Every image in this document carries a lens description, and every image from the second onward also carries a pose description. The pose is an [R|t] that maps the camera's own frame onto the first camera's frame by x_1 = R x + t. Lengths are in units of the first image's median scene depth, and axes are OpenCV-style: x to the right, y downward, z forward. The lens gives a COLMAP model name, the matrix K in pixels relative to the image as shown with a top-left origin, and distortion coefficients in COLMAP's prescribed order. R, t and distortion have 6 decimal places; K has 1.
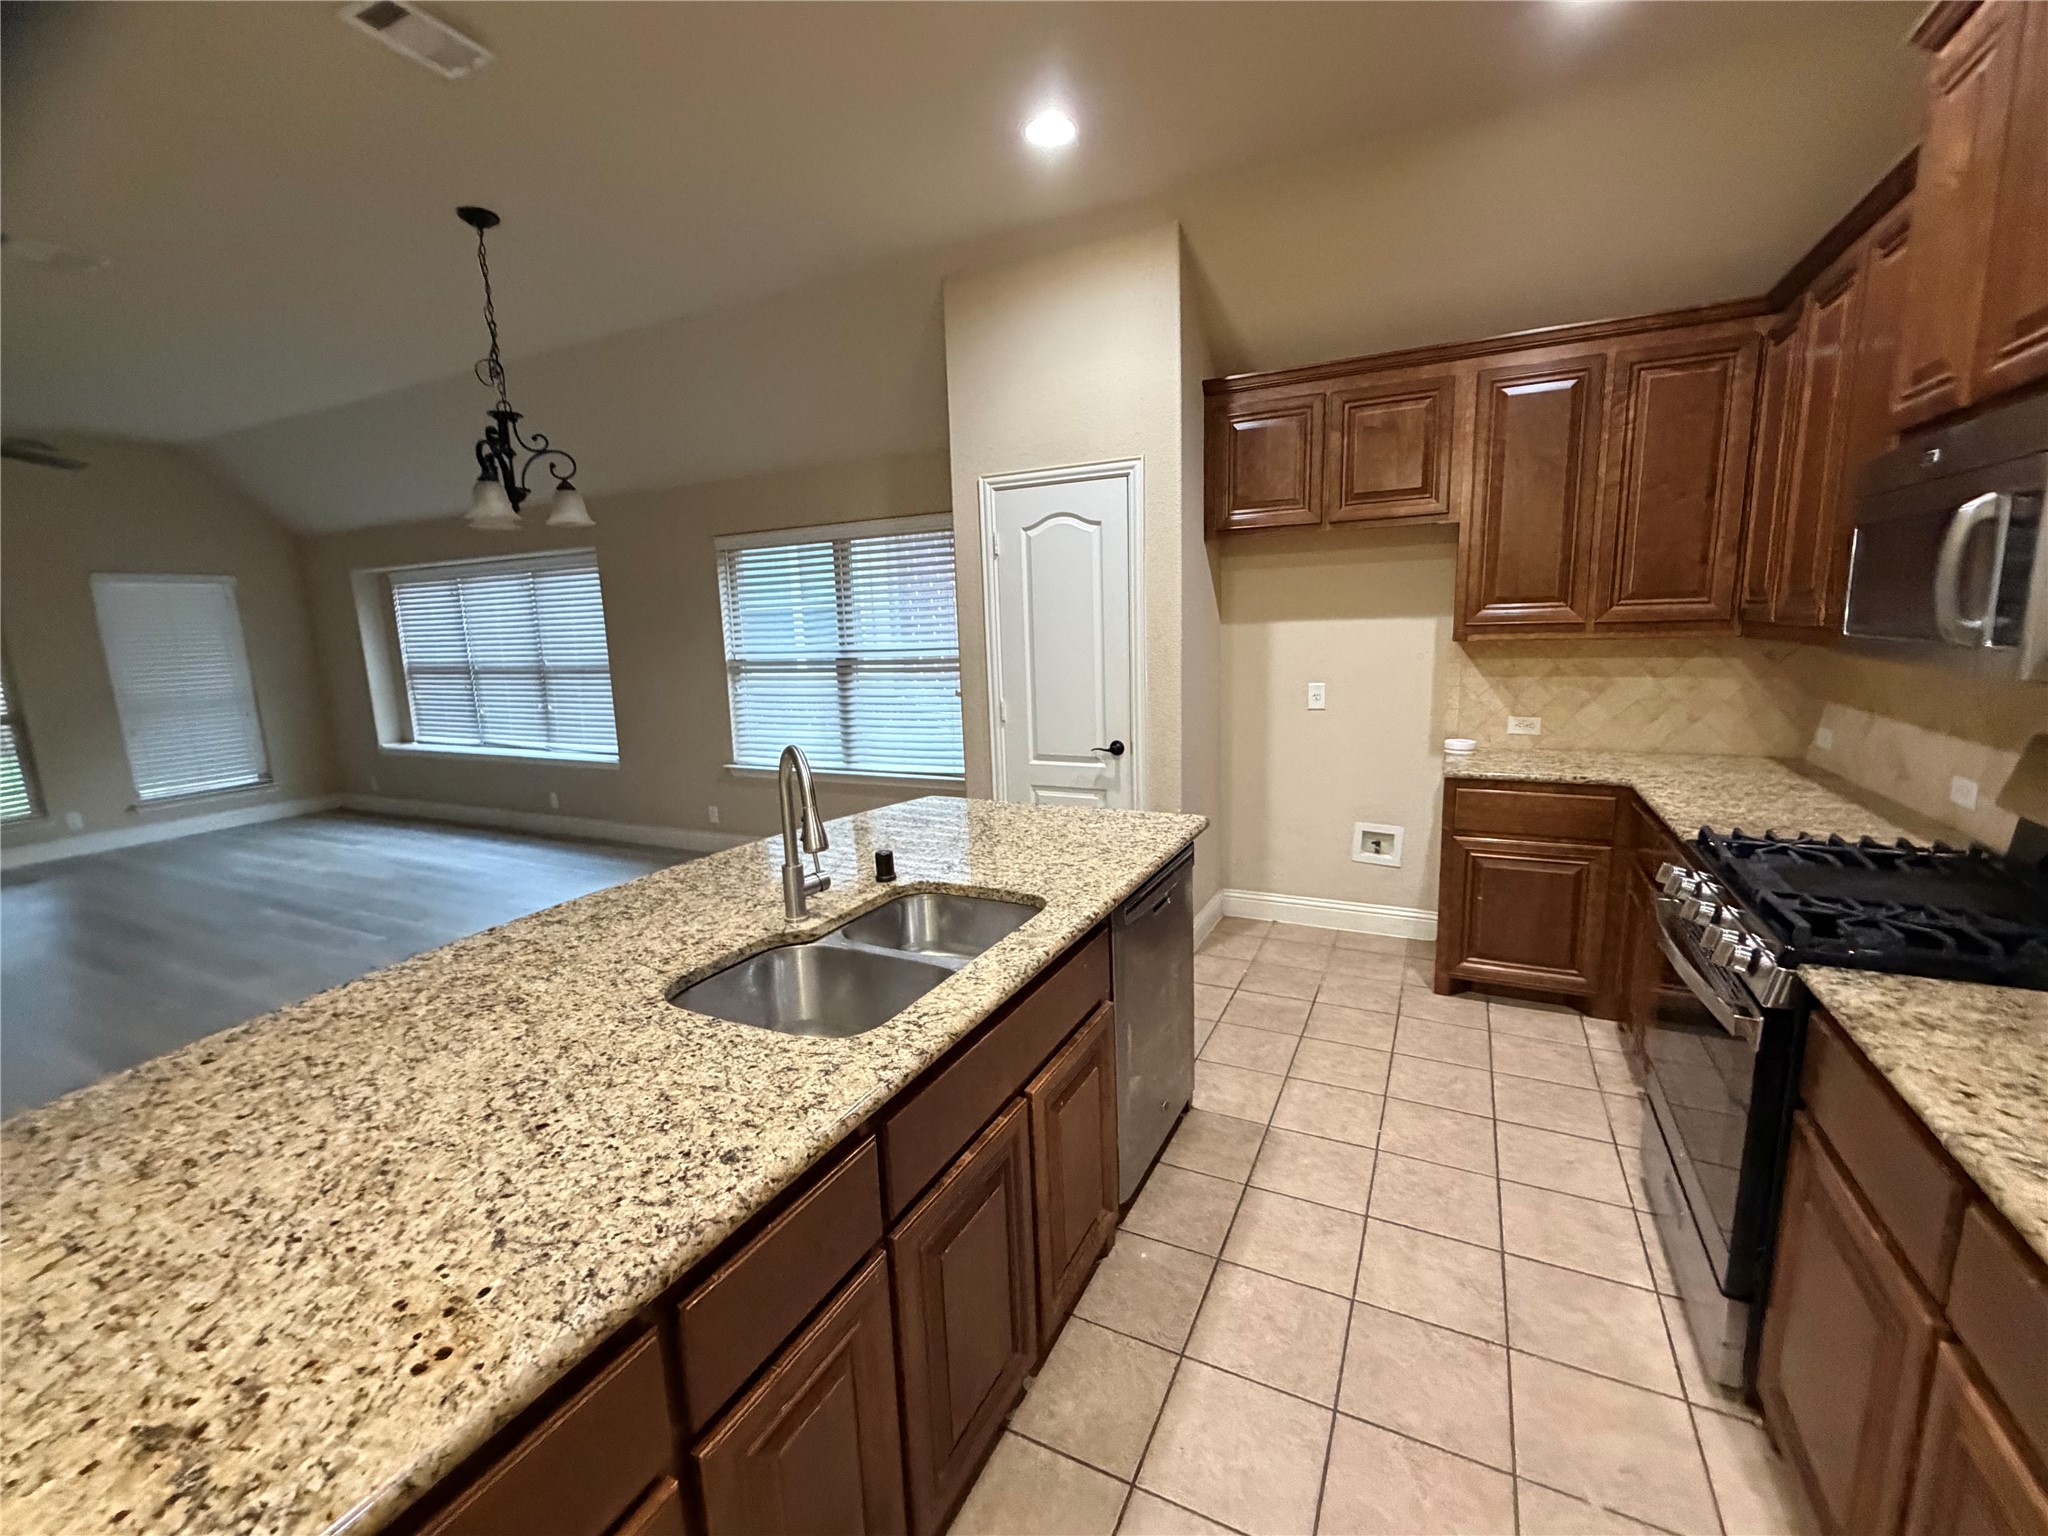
lens RADIAL K [[865.7, 0, 1026.2], [0, 865.7, 769.0], [0, 0, 1]] dist [0.000179, -0.000862]
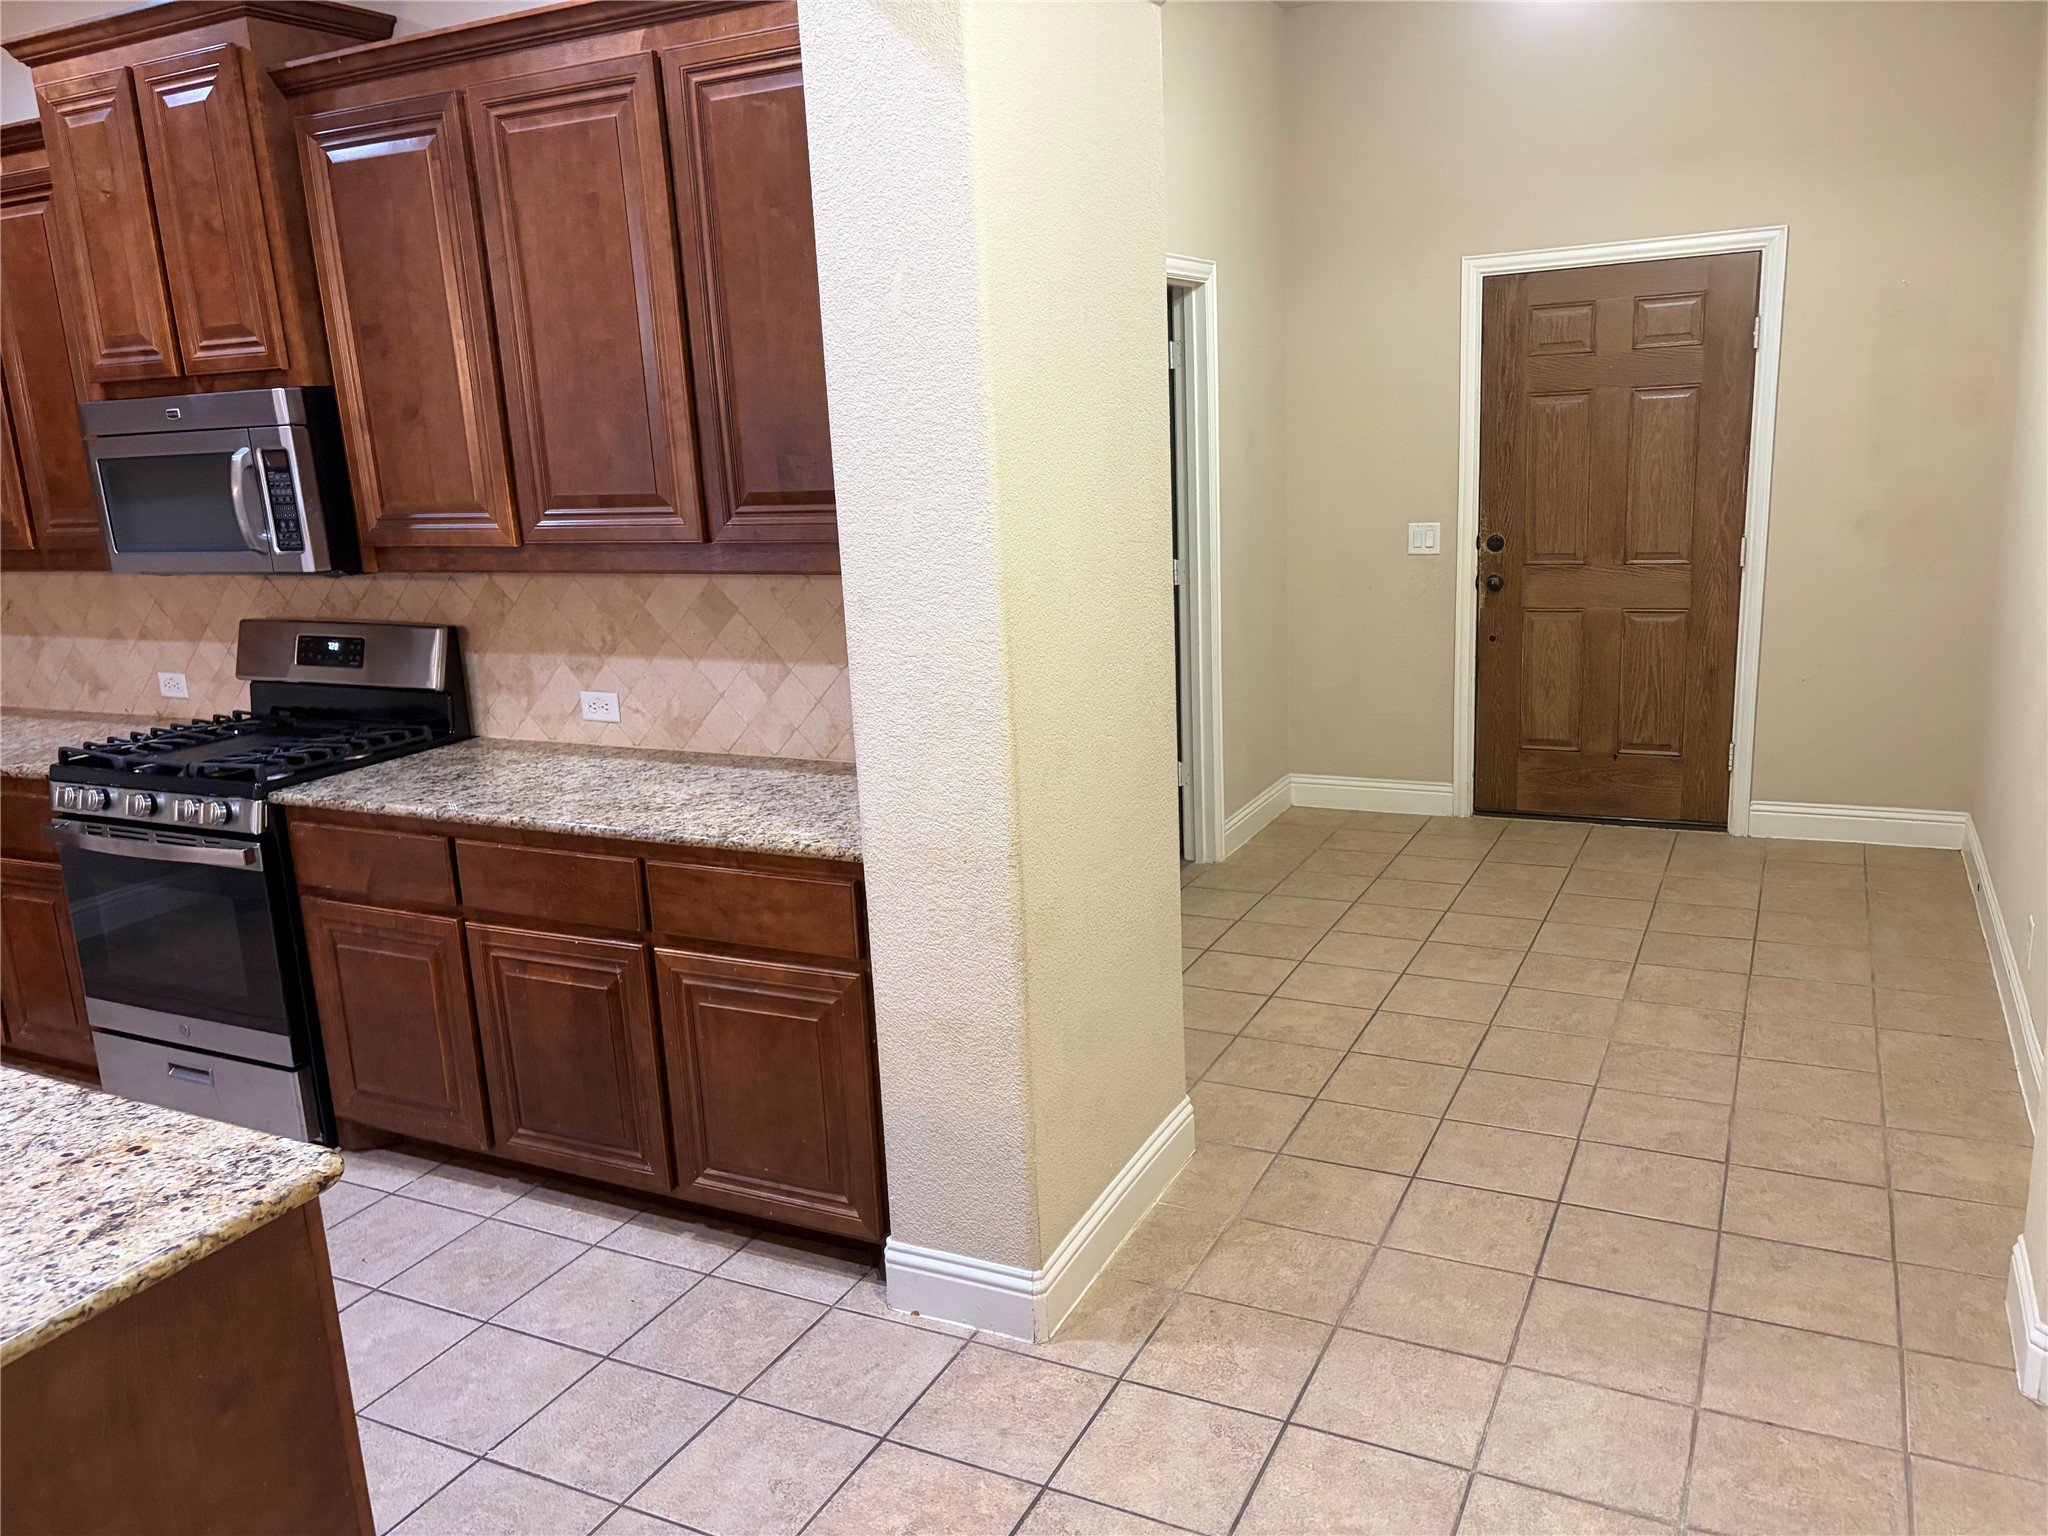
lens RADIAL K [[1549.1, 0, 1019.7], [0, 1549.1, 783.0], [0, 0, 1]] dist [0.066771, -0.076492]
pose [[0.008674, -0.200199, 0.979717, -0.769813], [0.224363, 0.955163, 0.193195, 0.001156], [-0.974467, 0.218136, 0.053203, -0.141181]]
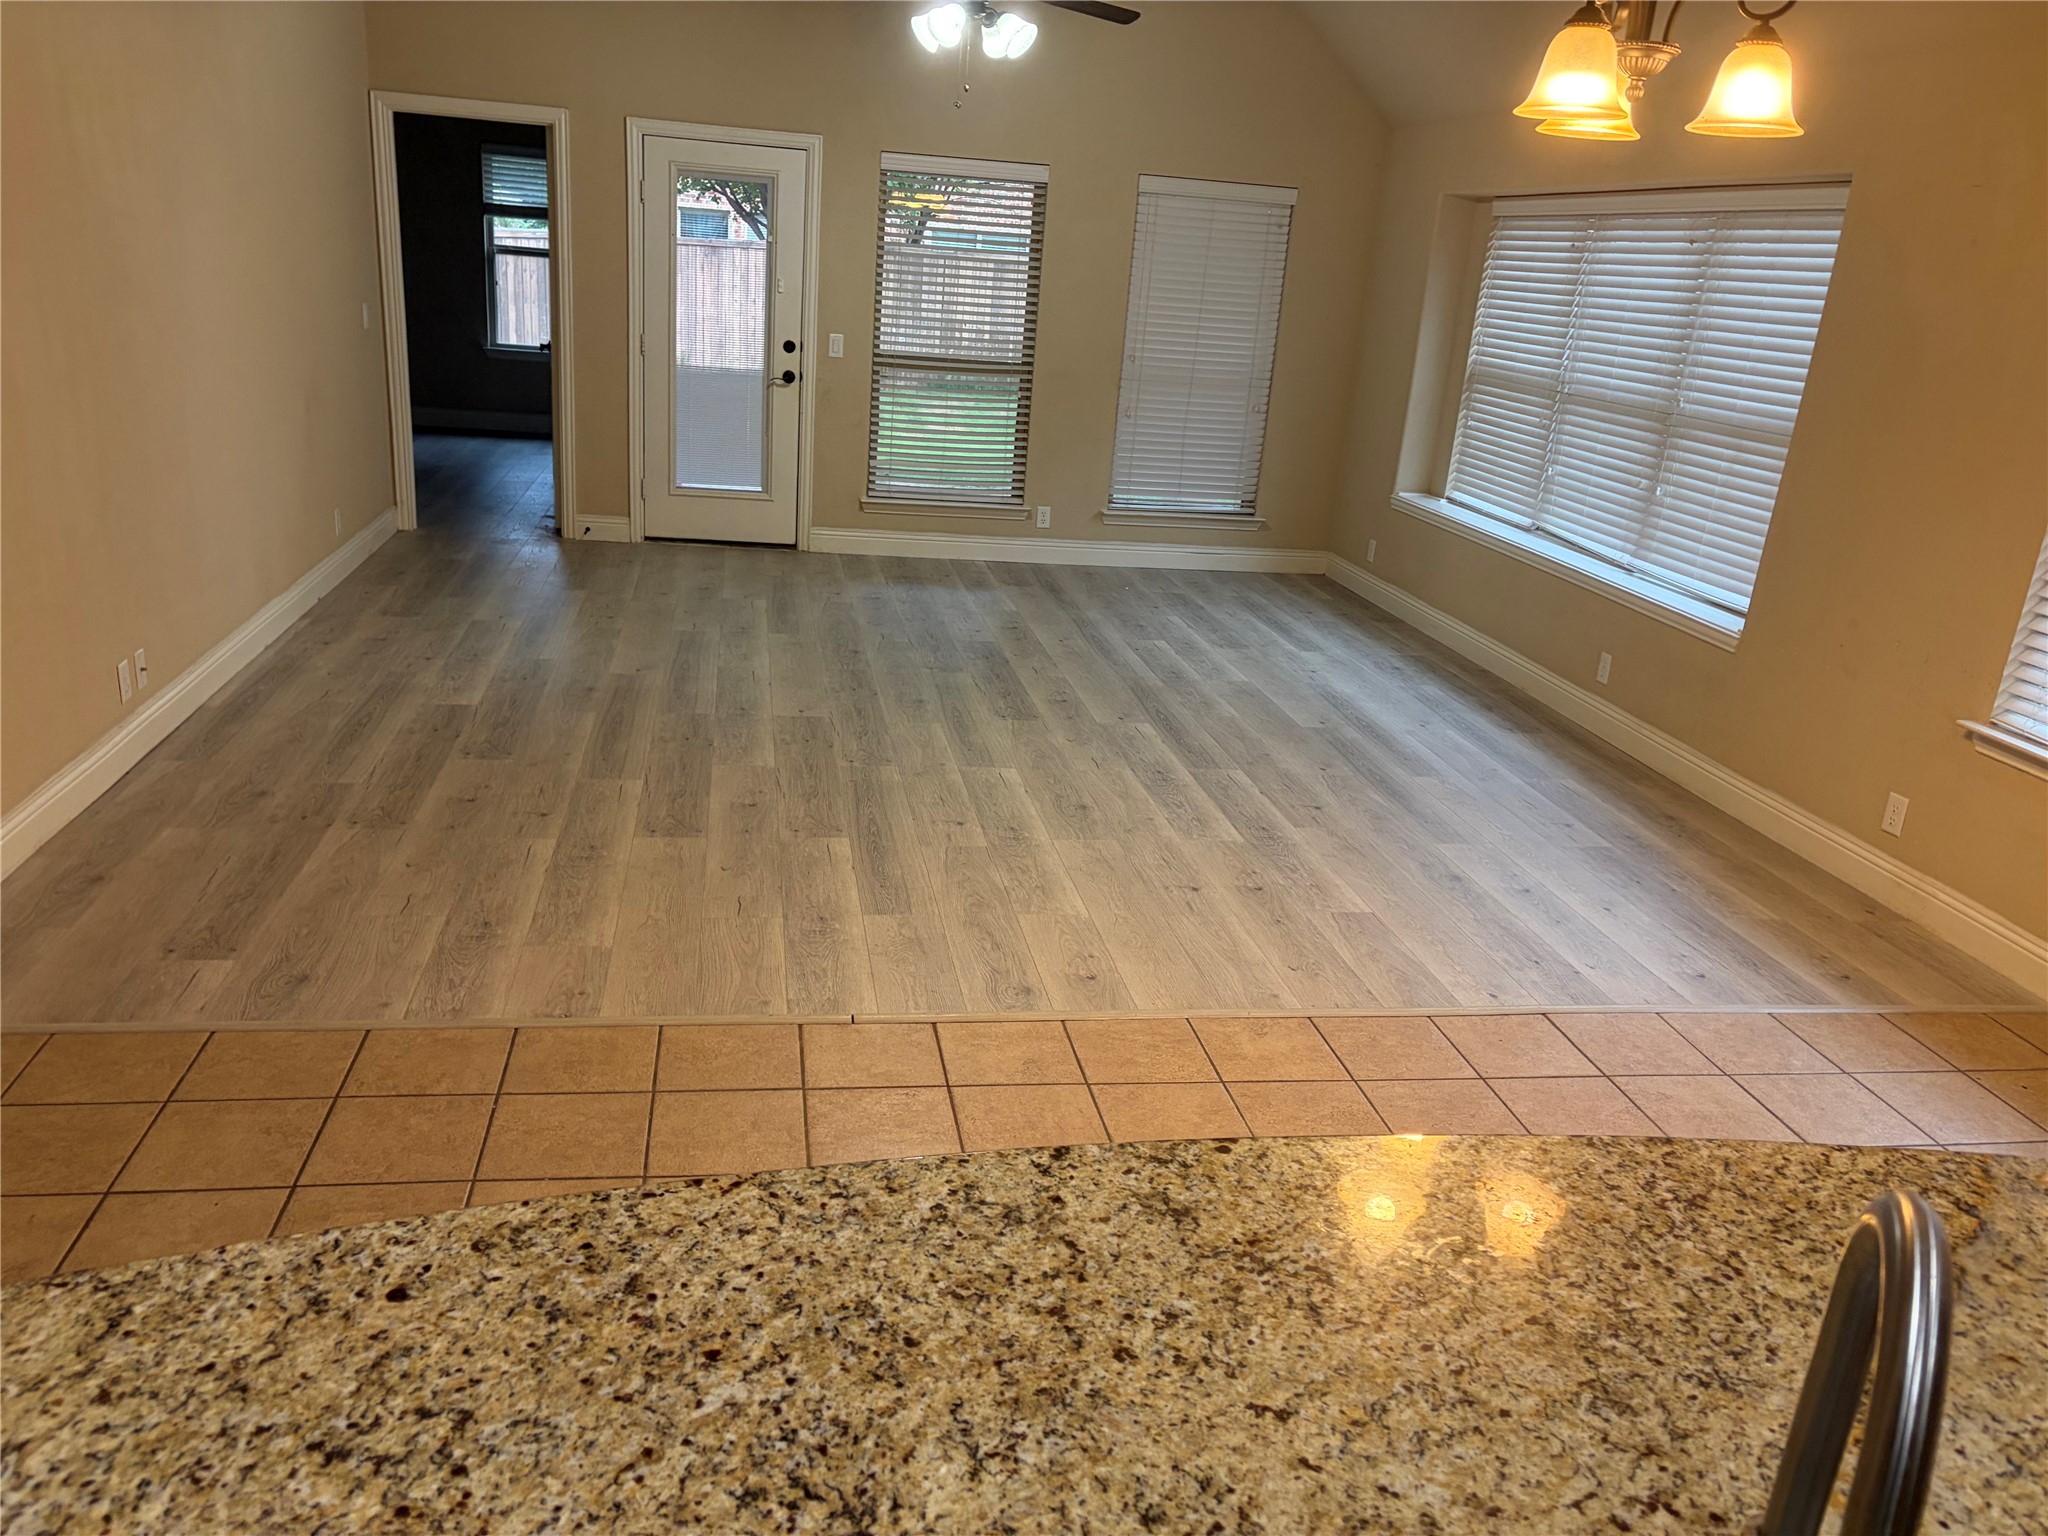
lens RADIAL K [[1549.1, 0, 1026.6], [0, 1549.1, 761.0], [0, 0, 1]] dist [0.066771, -0.076492]
pose [[0.586154, 0.327129, -0.741222, -0.082769], [-0.234630, 0.944199, 0.231166, -0.110784], [0.775482, 0.038414, 0.630200, 0.329505]]
